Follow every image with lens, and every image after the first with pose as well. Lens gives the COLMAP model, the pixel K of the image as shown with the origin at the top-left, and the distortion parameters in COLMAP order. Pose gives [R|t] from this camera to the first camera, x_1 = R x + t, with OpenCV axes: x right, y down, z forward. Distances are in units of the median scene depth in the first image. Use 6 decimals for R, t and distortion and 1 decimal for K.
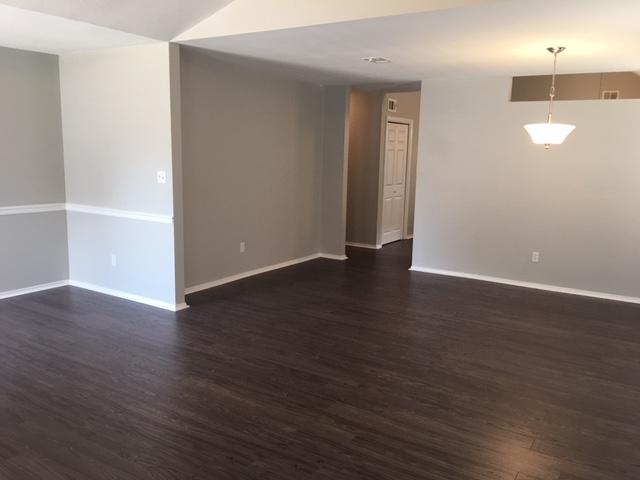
lens RADIAL K [[545.3, 0, 320.0], [0, 545.3, 240.0], [0, 0, 1]] dist [0.073752, -0.135687]
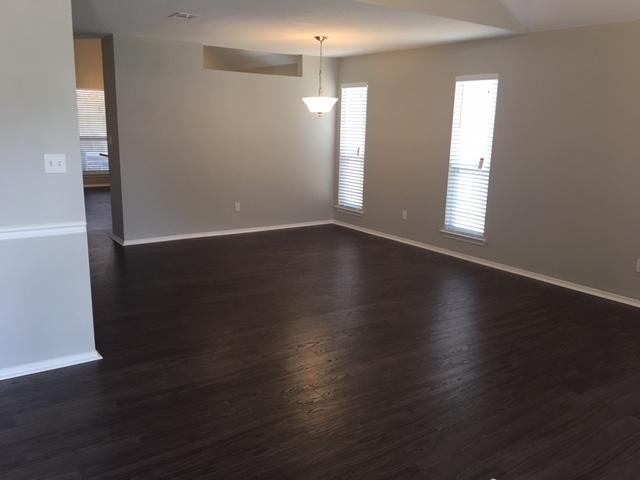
lens RADIAL K [[545.3, 0, 320.0], [0, 545.3, 240.0], [0, 0, 1]] dist [0.073752, -0.135687]
pose [[0.365281, -0.210702, 0.906738, -0.812224], [0.134624, 0.975765, 0.172508, -0.102489], [-0.921111, 0.059055, 0.384794, 0.513048]]
